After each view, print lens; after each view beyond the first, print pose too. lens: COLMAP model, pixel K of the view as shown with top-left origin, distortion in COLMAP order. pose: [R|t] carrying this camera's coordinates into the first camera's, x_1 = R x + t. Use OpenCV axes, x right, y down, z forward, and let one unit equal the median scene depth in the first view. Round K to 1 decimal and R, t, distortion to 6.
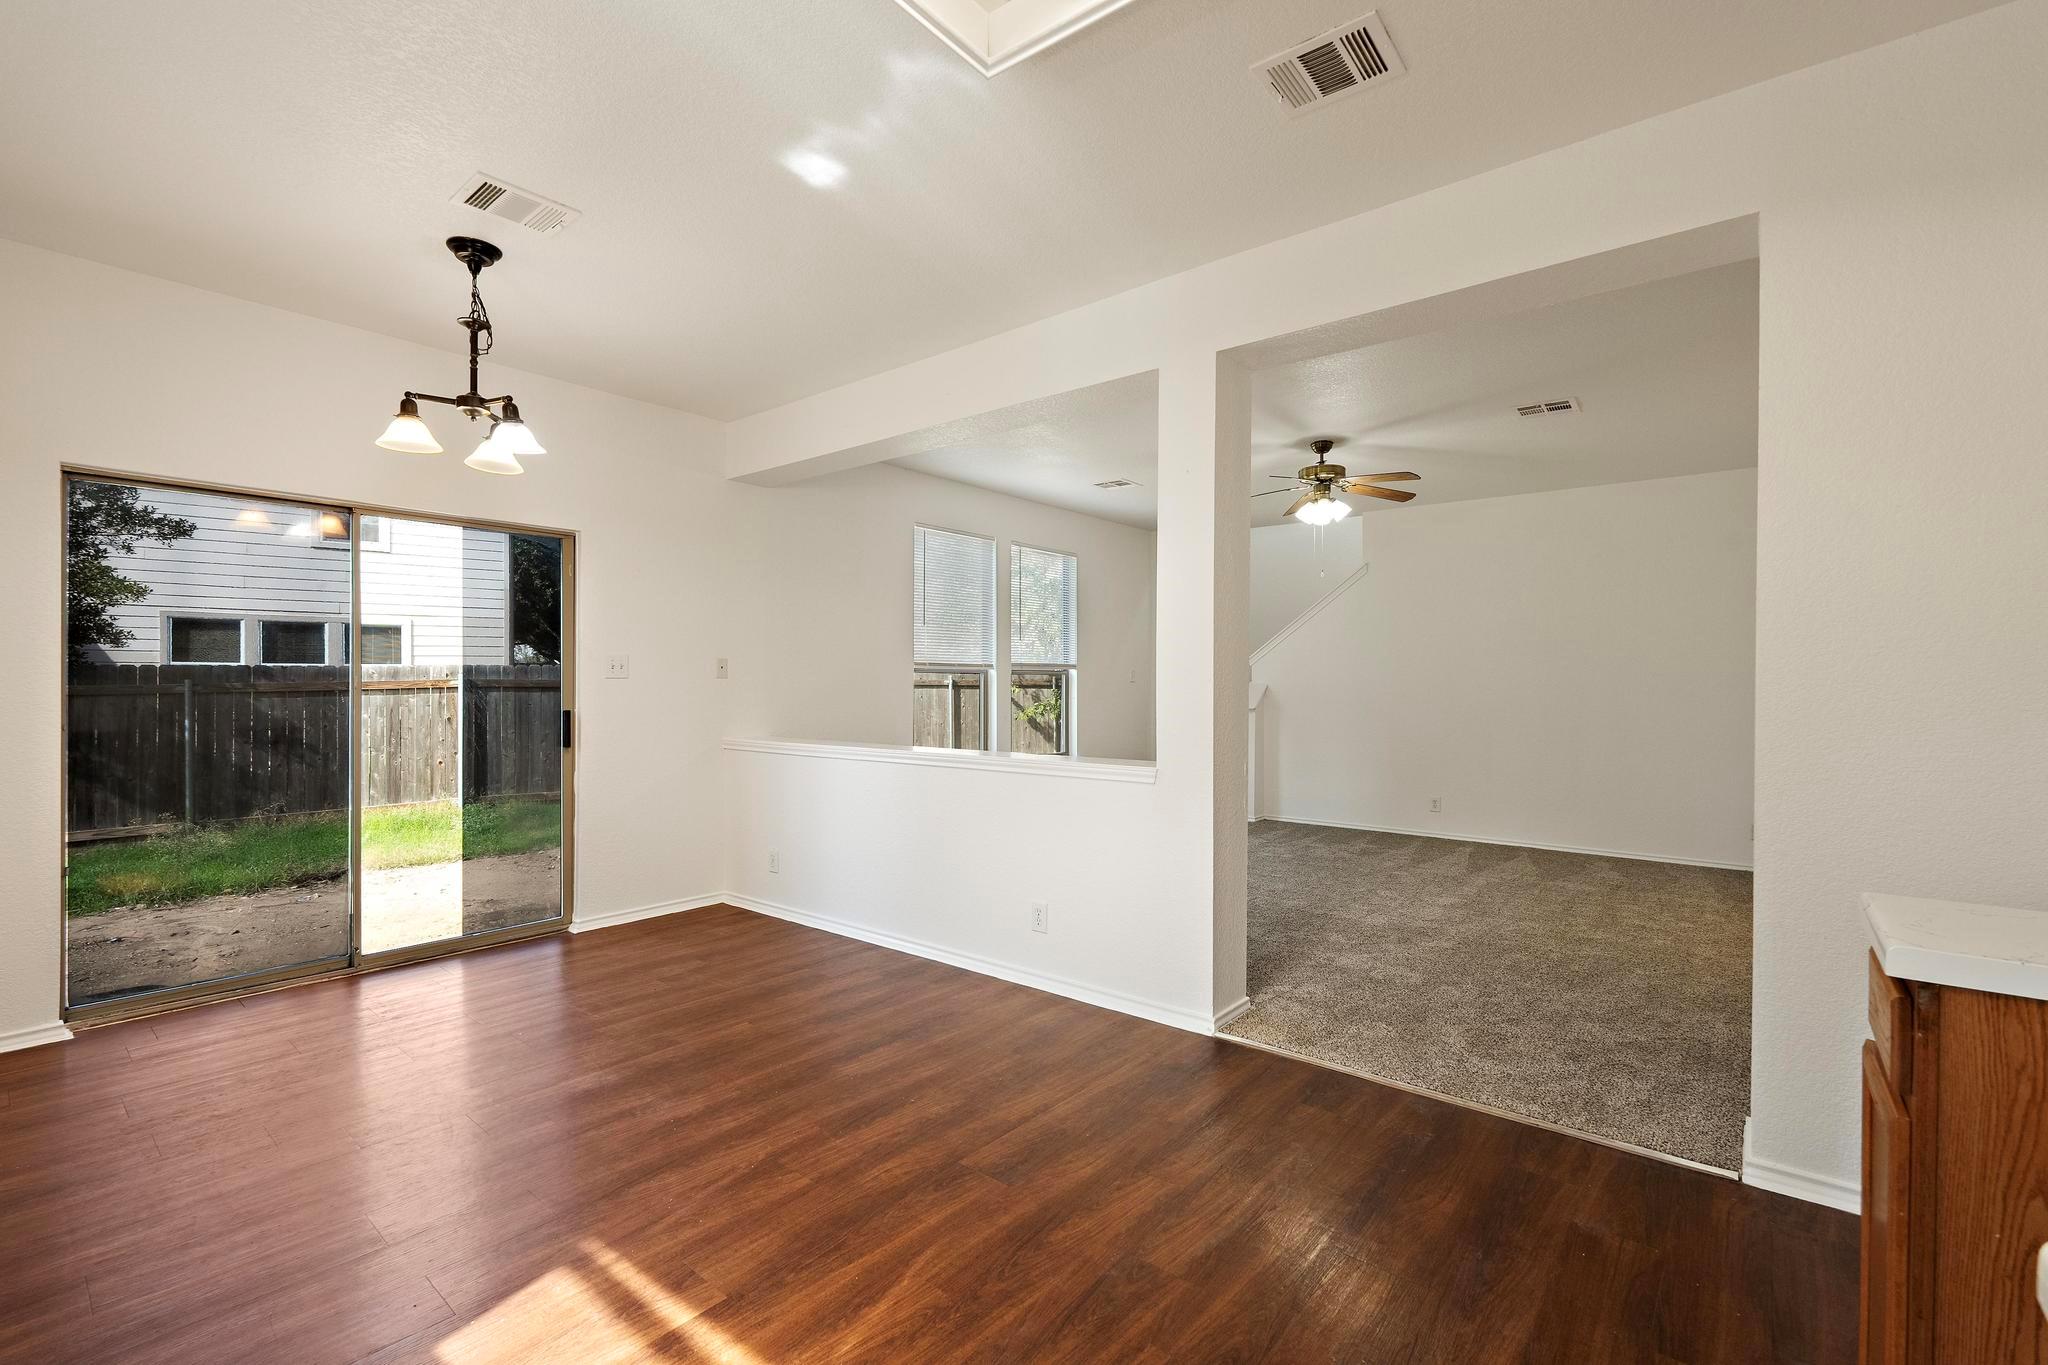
lens RADIAL K [[902.7, 0, 1018.1], [0, 902.7, 694.9], [0, 0, 1]] dist [-0.004598, -0.000027]
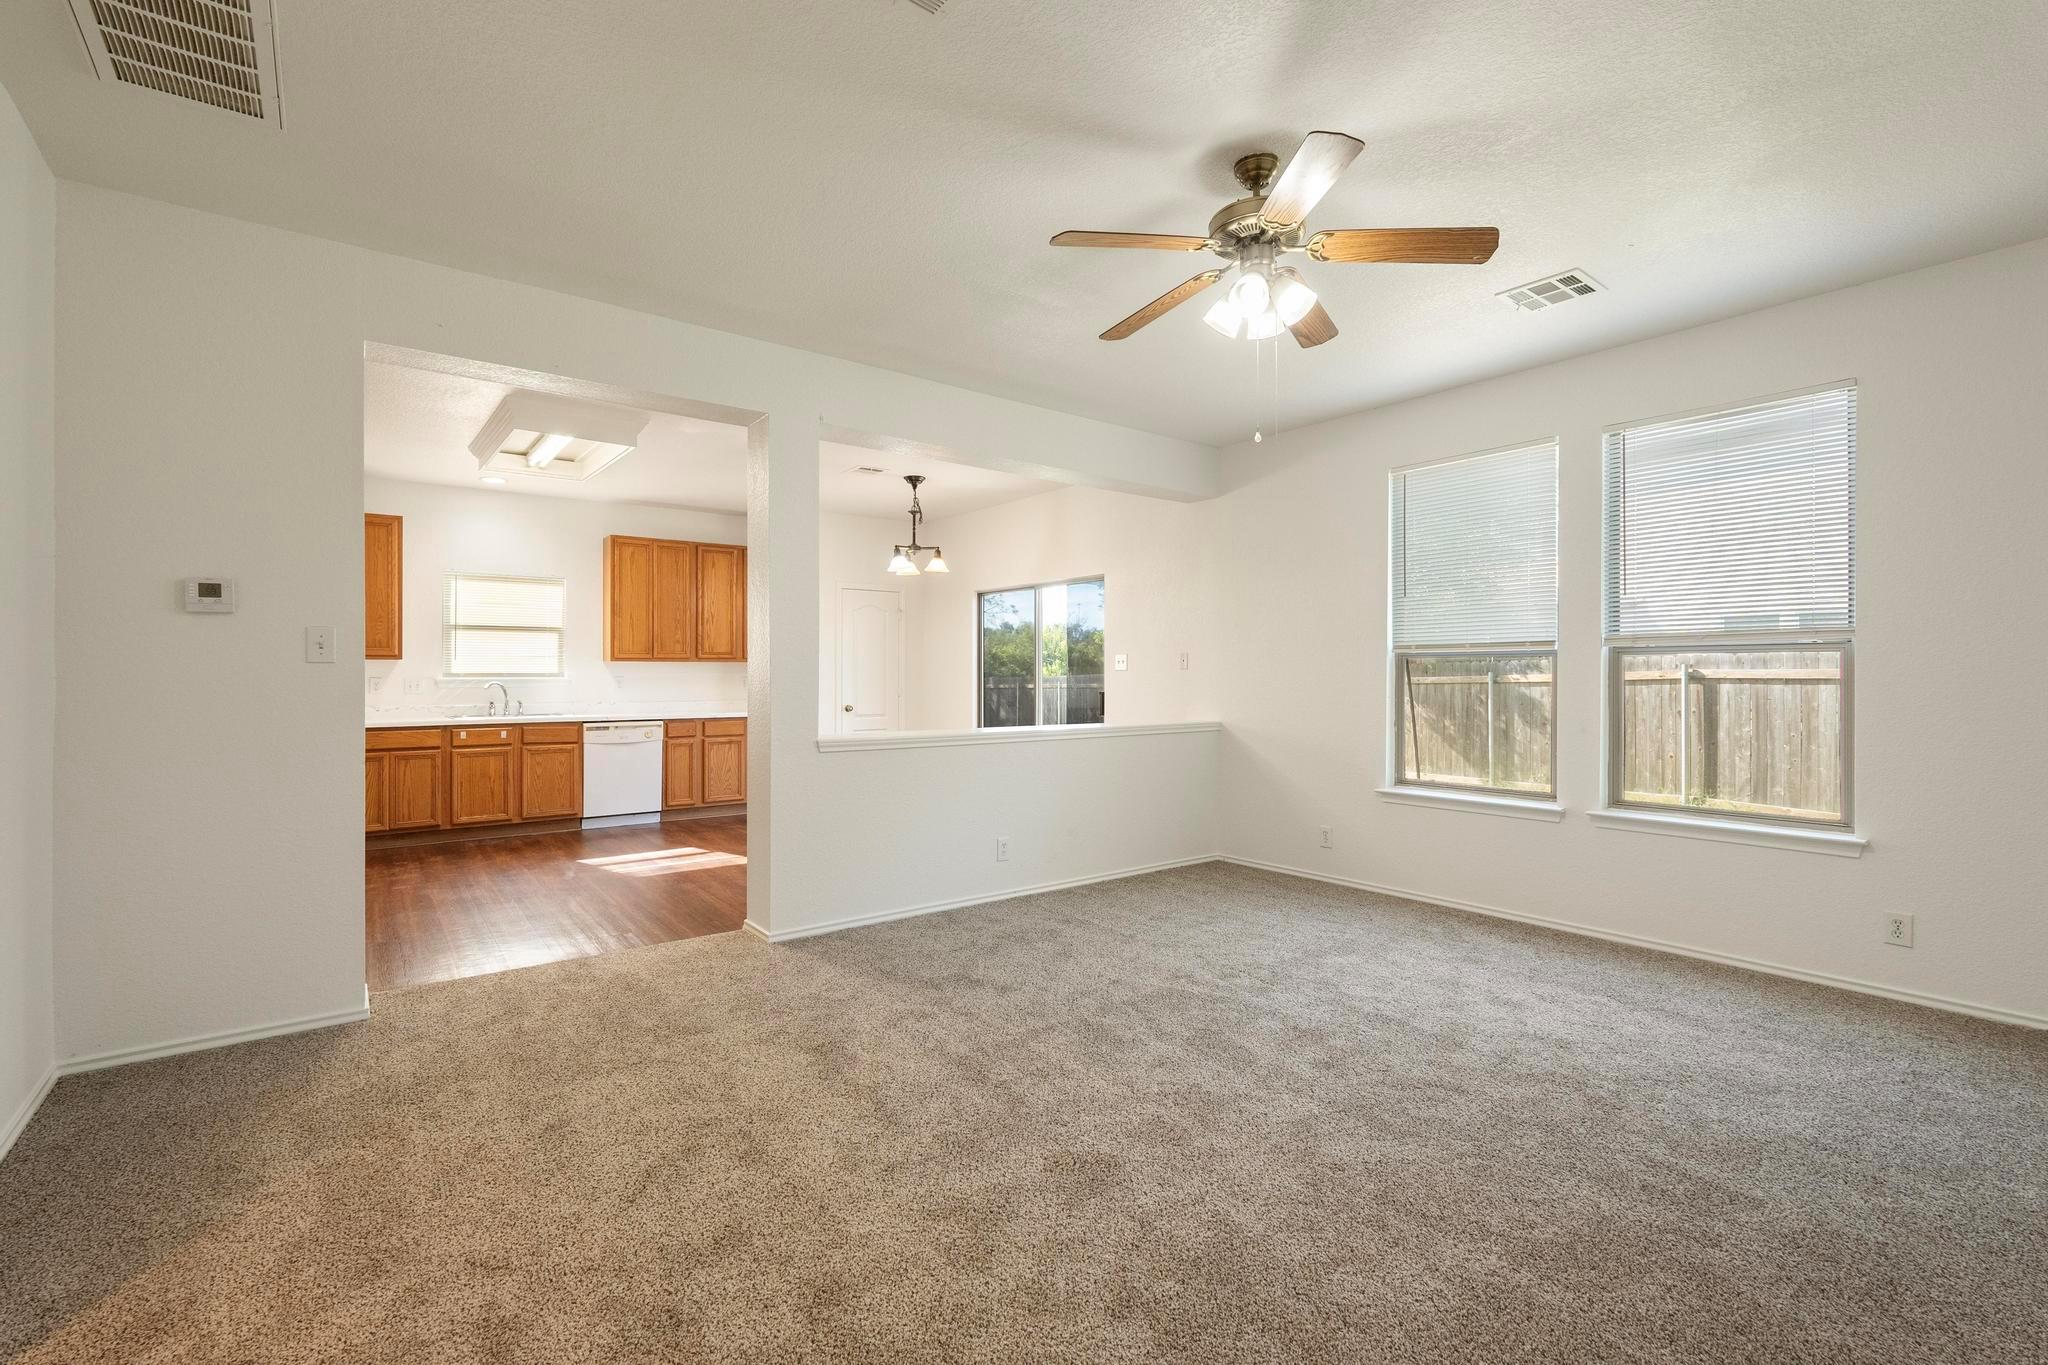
lens RADIAL K [[901.9, 0, 1025.5], [0, 901.9, 671.6], [0, 0, 1]] dist [-0.001449, 0.000017]
pose [[-0.229935, -0.006258, -0.973186, 1.492361], [-0.011100, 0.999931, -0.003807, -0.013658], [0.973143, 0.009927, -0.229988, 1.780815]]
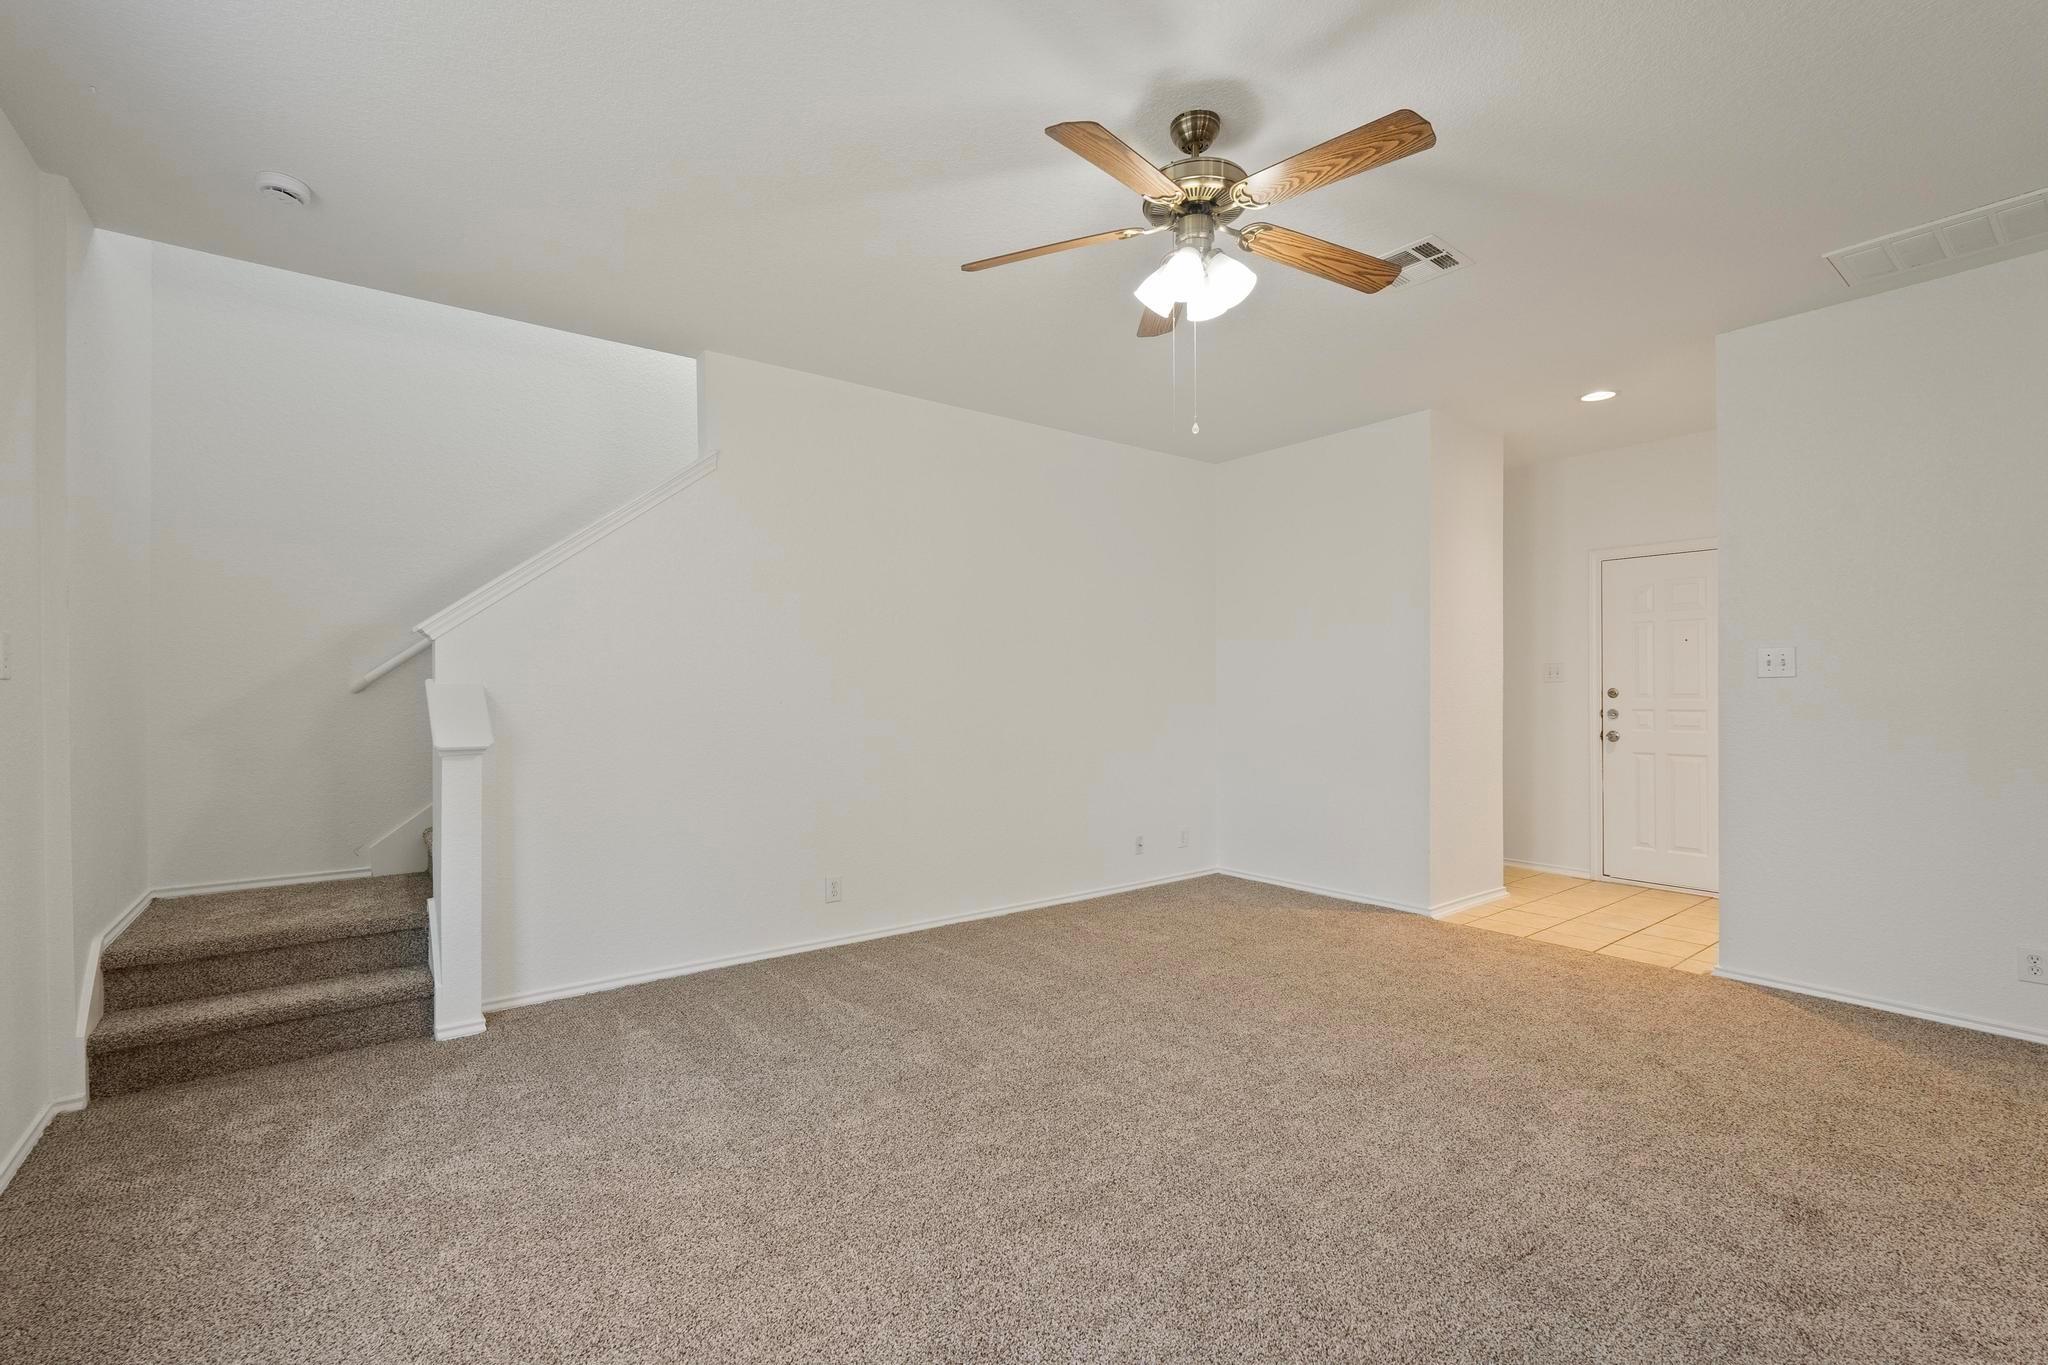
lens RADIAL K [[901.9, 0, 1025.5], [0, 901.9, 671.6], [0, 0, 1]] dist [-0.001449, 0.000017]
pose [[0.248219, 0.014568, 0.968594, -0.205117], [0.015195, 0.999705, -0.018930, -0.021260], [-0.968585, 0.019417, 0.247925, 1.743363]]
